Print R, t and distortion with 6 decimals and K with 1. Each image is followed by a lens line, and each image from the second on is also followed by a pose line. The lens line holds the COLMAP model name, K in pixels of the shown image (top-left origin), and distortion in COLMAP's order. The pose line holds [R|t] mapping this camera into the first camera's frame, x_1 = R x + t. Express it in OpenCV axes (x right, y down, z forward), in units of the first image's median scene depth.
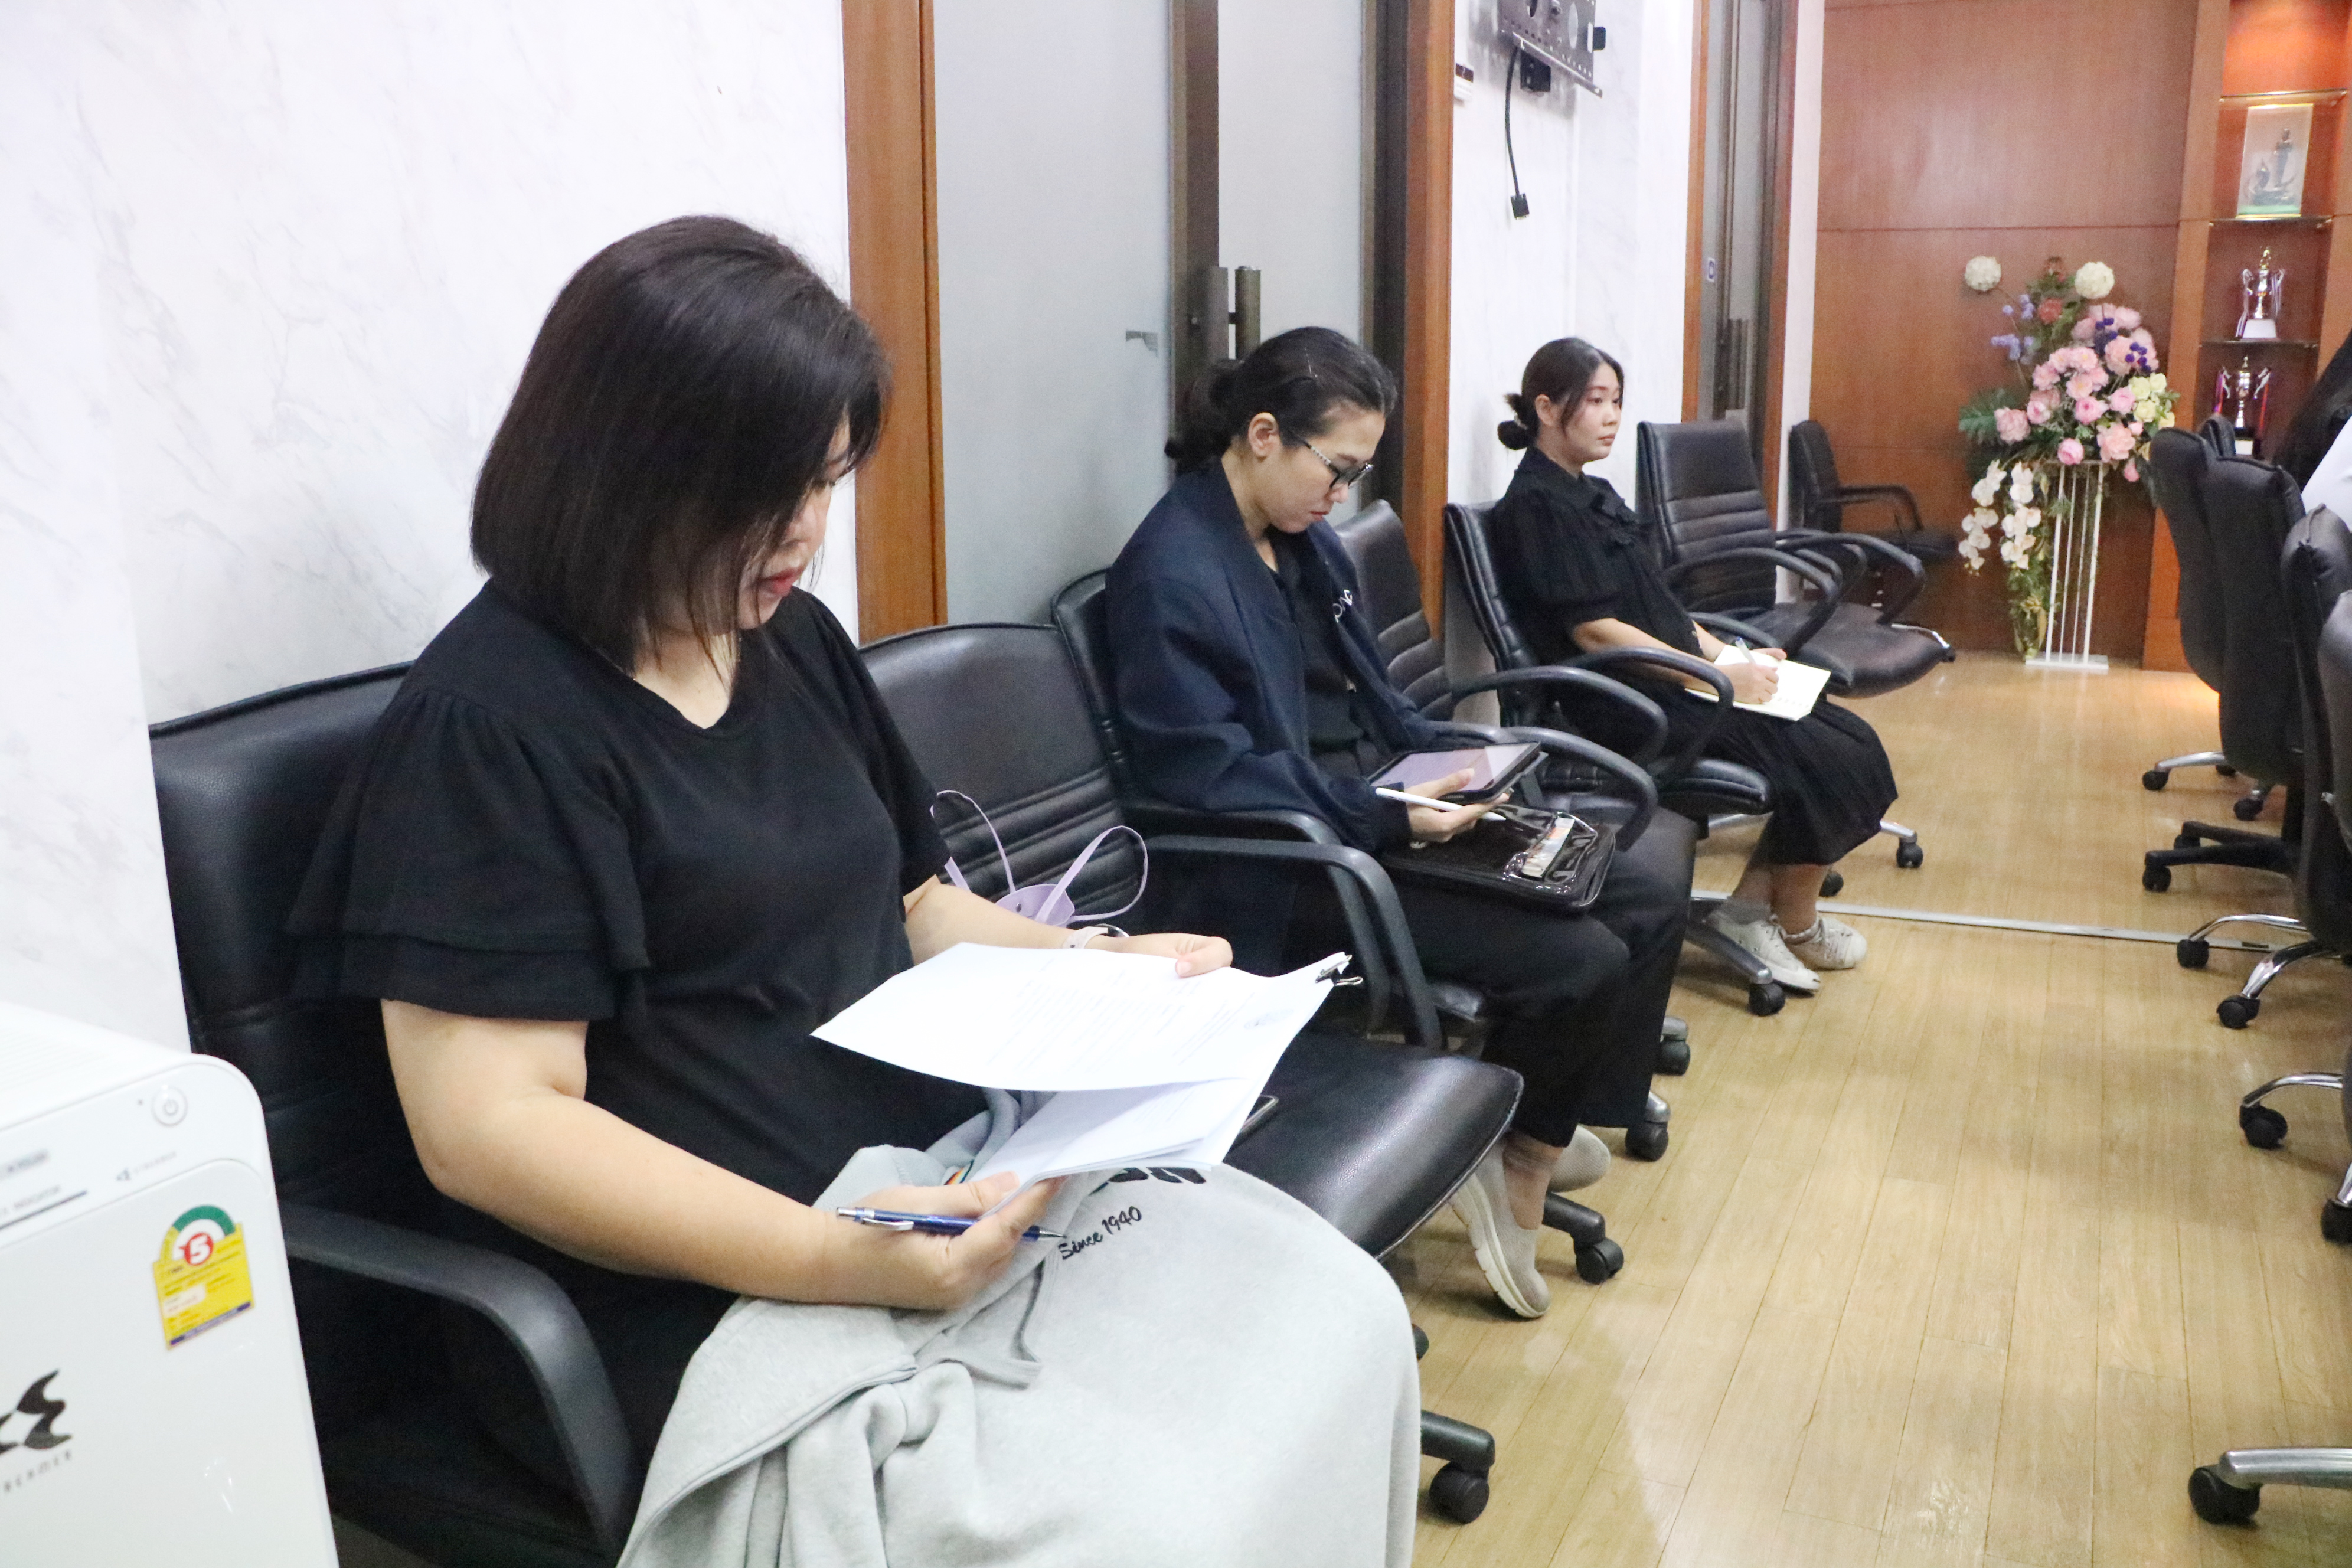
lens RADIAL K [[2031.0, 0, 1176.0], [0, 2031.0, 784.0], [0, 0, 1]] dist [-0.182464, 0.186737]
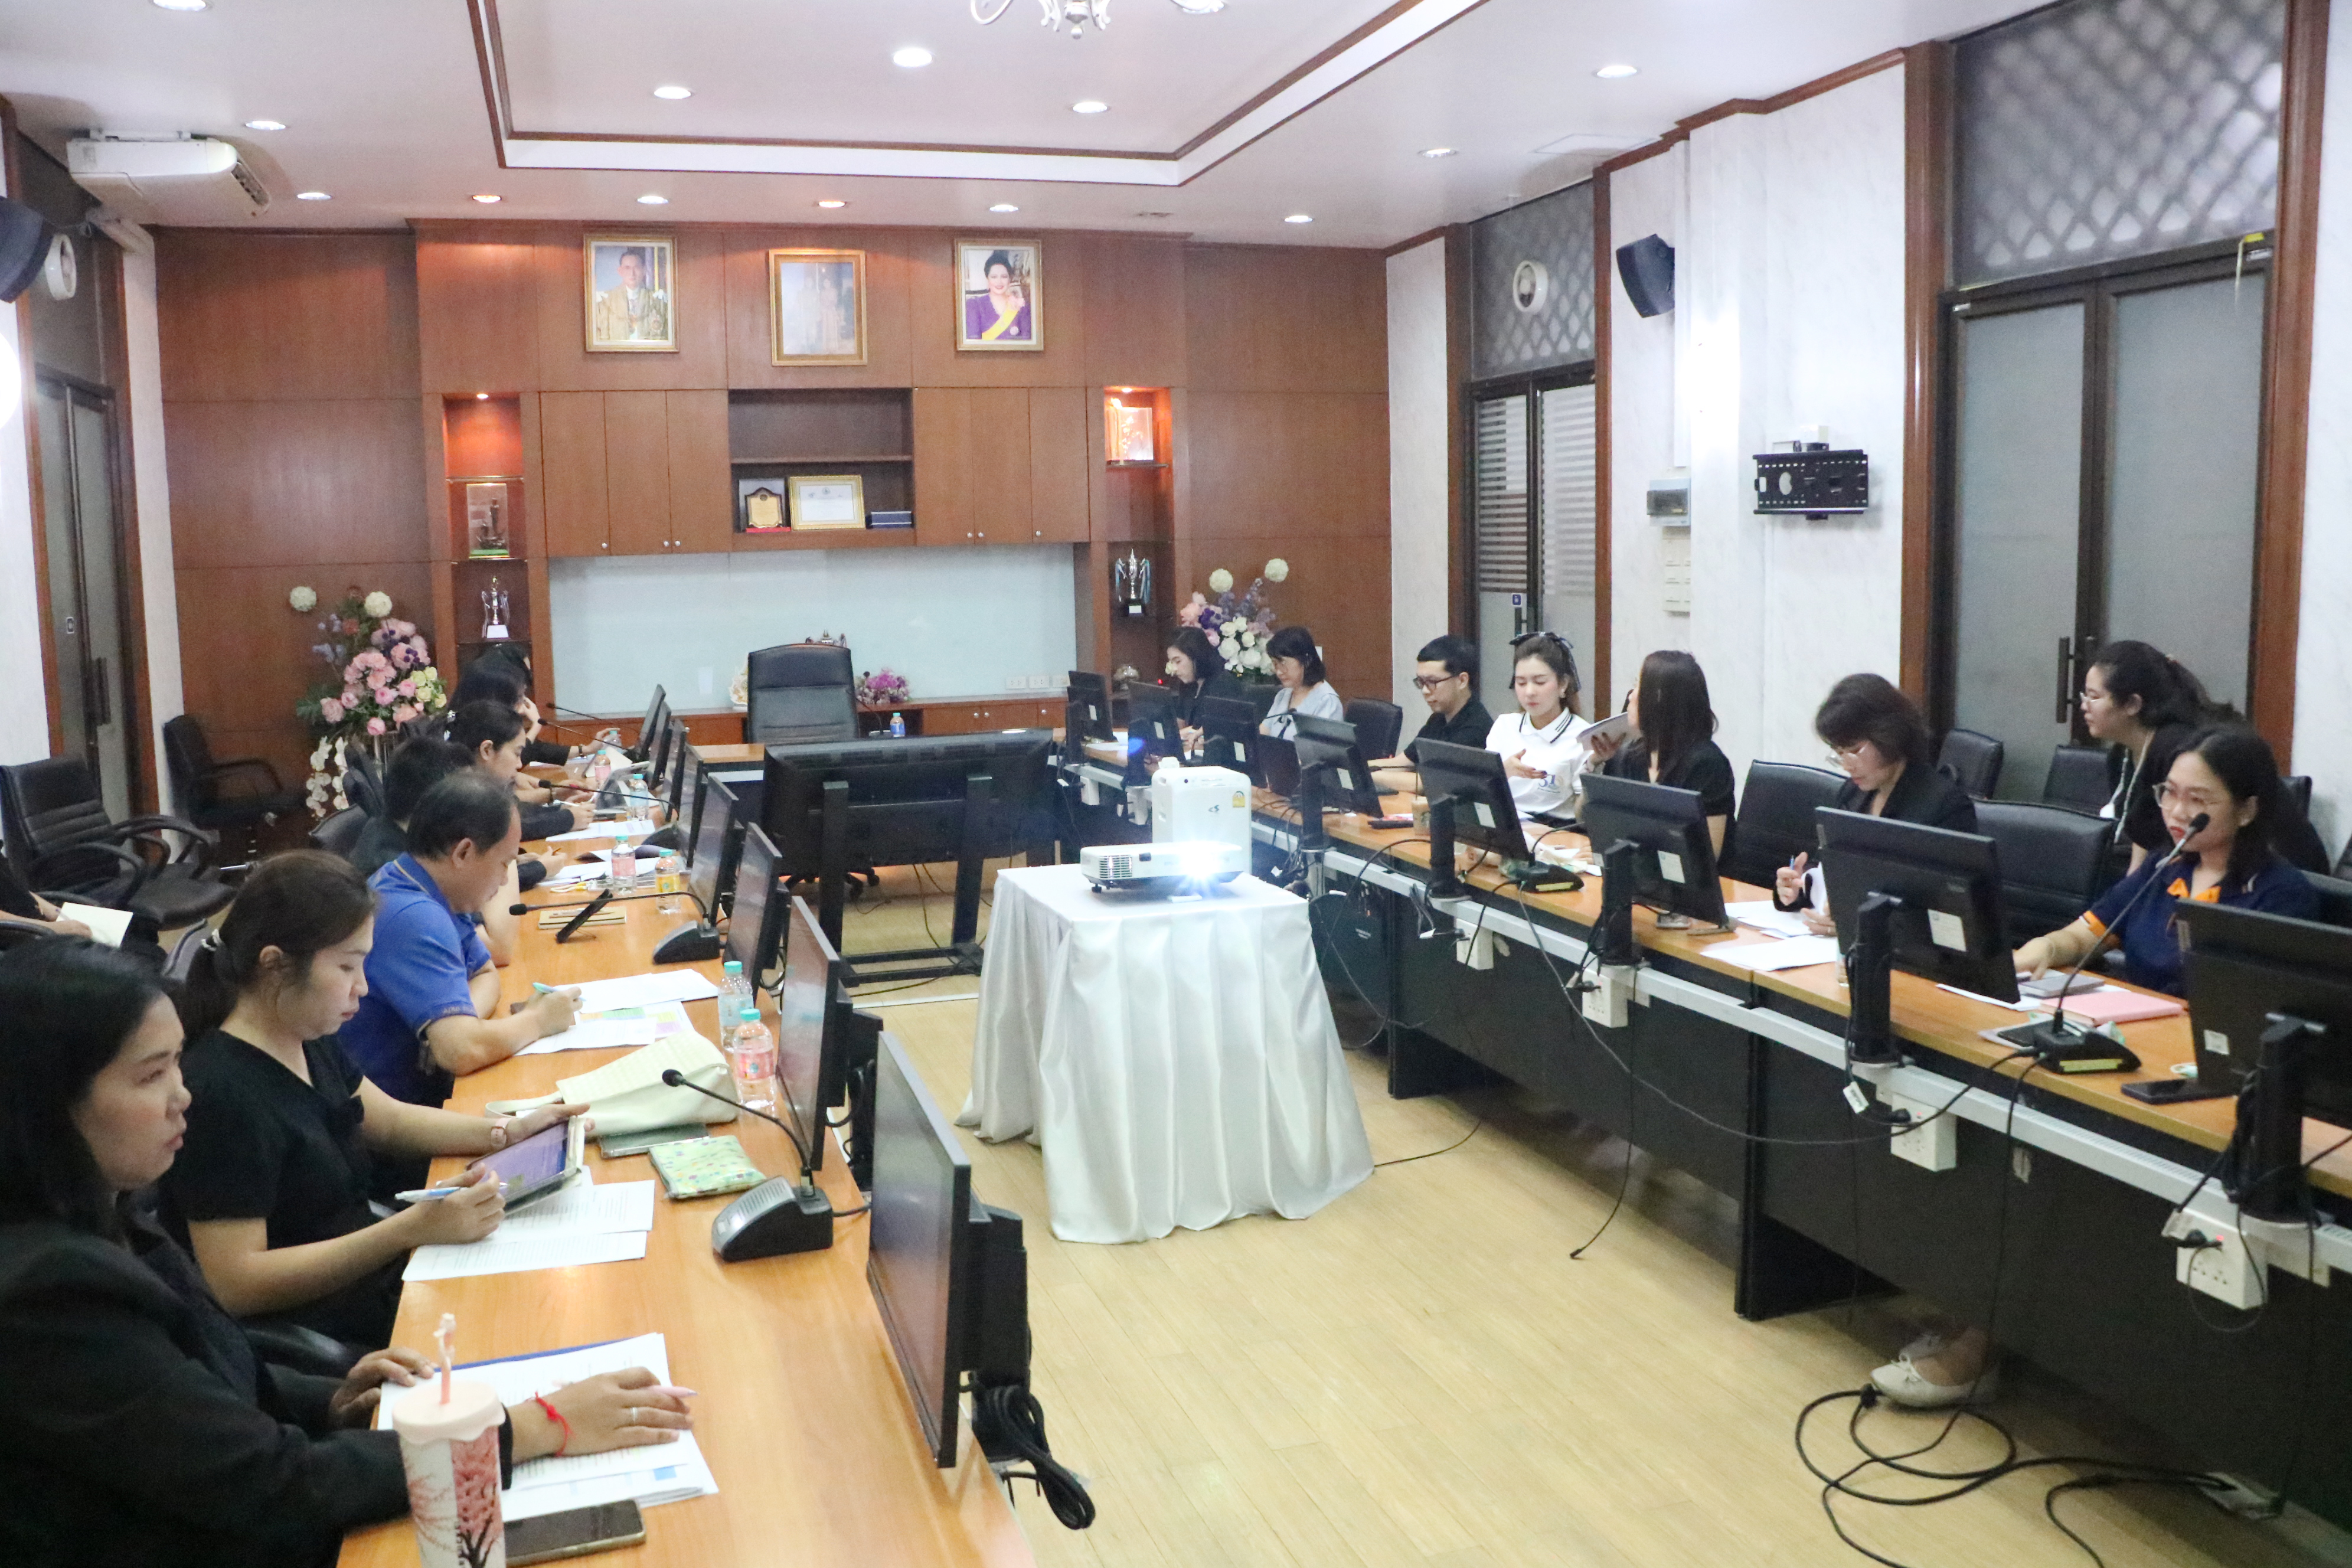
lens RADIAL K [[2031.0, 0, 1176.0], [0, 2031.0, 784.0], [0, 0, 1]] dist [-0.182464, 0.186737]
pose [[0.750036, -0.086685, 0.655691, -0.040786], [0.154974, 0.986809, -0.046812, 0.023587], [-0.642984, 0.136726, 0.753577, -0.410257]]
